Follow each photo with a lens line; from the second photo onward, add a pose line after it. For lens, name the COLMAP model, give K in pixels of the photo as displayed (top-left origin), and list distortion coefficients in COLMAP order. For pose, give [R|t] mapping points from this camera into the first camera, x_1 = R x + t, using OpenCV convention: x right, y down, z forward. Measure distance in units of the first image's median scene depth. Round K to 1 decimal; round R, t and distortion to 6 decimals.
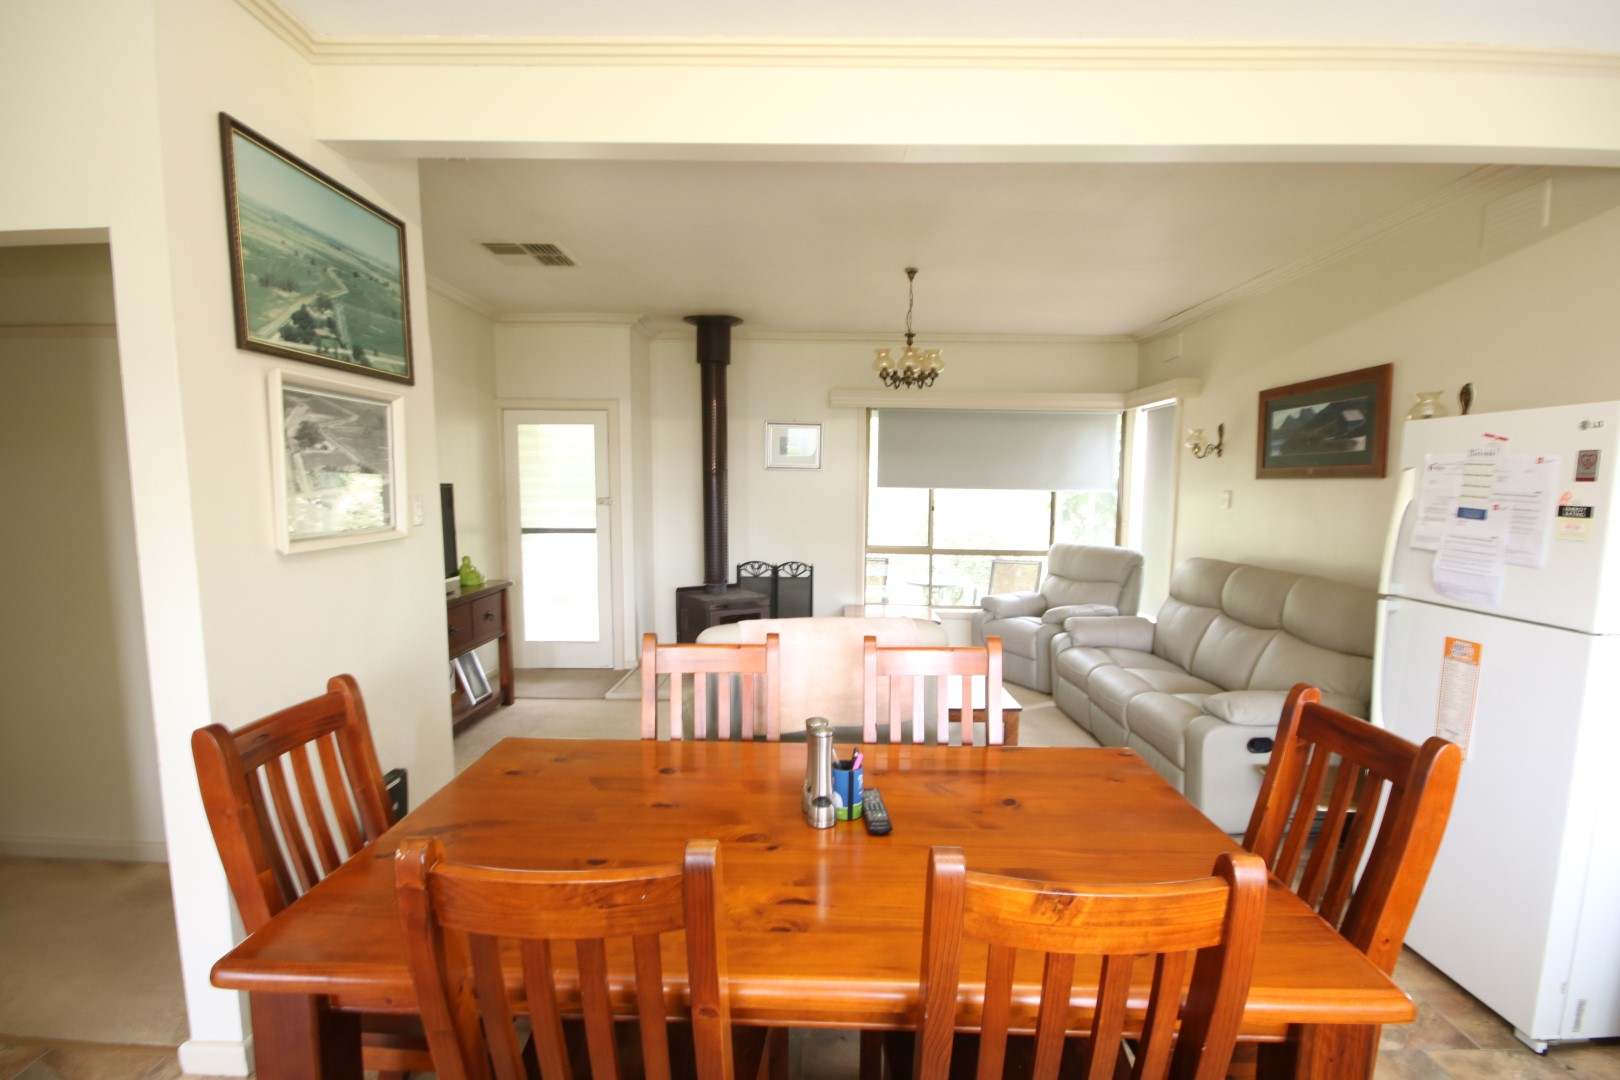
lens RADIAL K [[745.8, 0, 808.9], [0, 745.8, 558.2], [0, 0, 1]] dist [-0.003407, -0.000559]
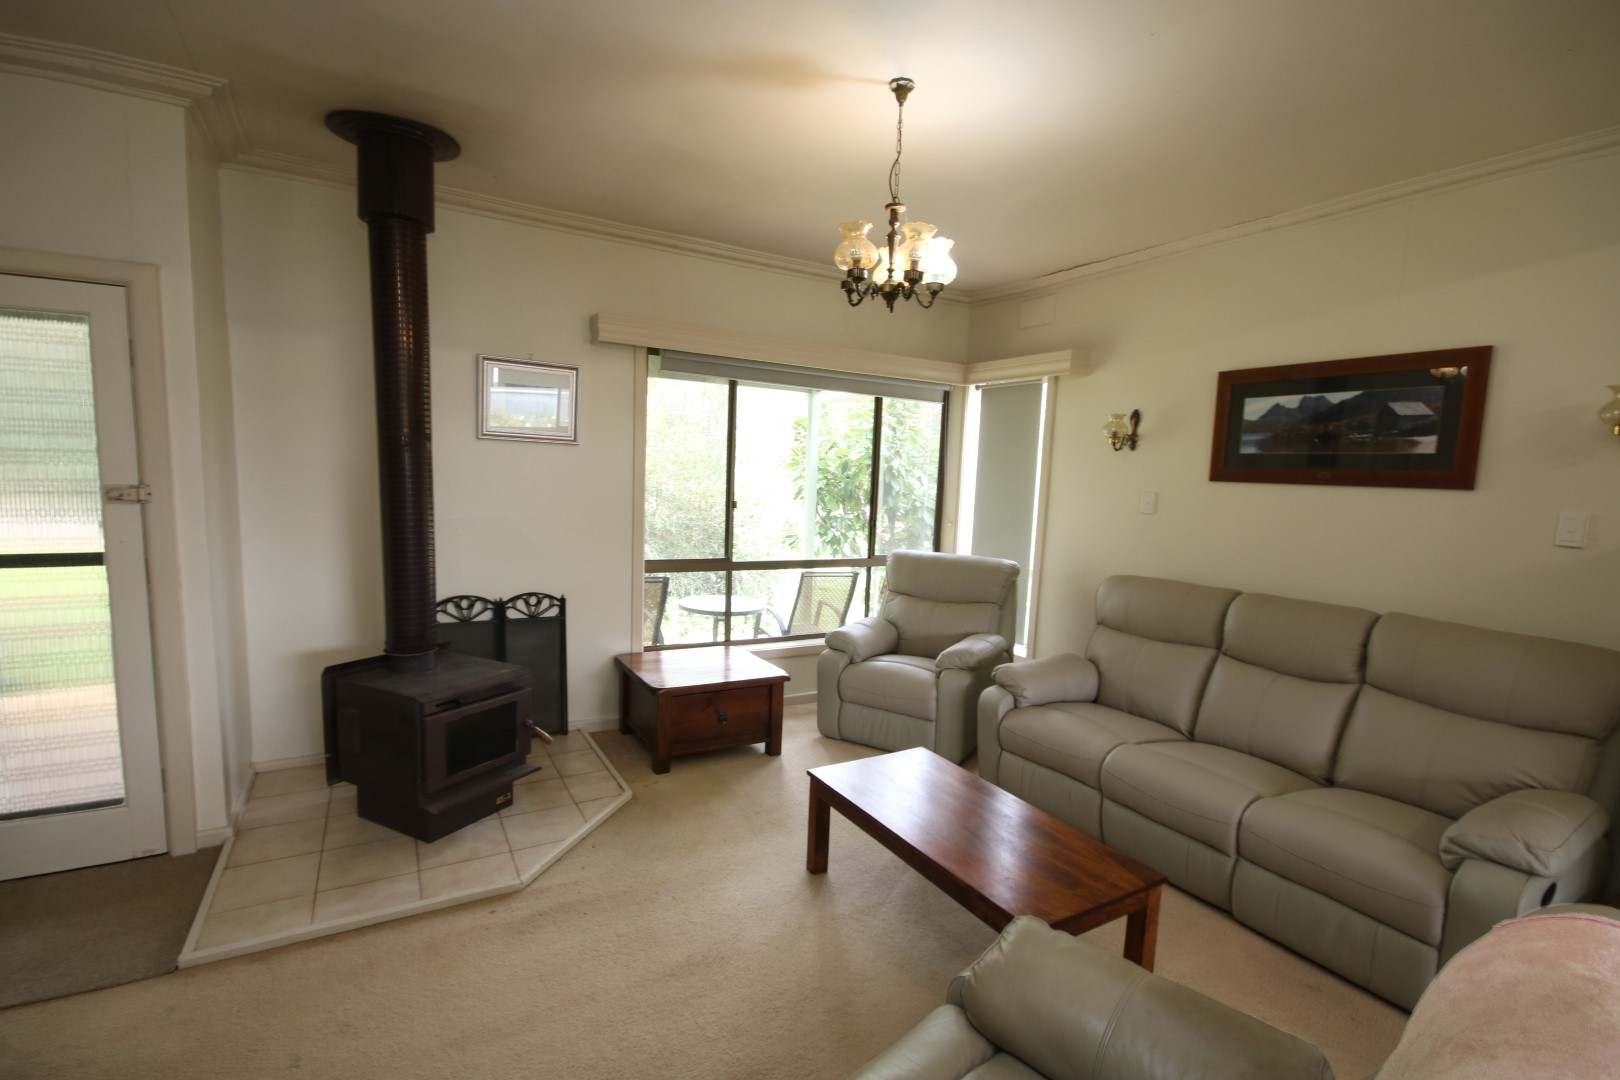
lens RADIAL K [[745.8, 0, 808.9], [0, 745.8, 558.2], [0, 0, 1]] dist [-0.003407, -0.000559]
pose [[0.862062, -0.036461, 0.505489, -0.194046], [0.020757, 0.999112, 0.036667, -0.061158], [-0.506377, -0.021117, 0.862053, 0.524926]]
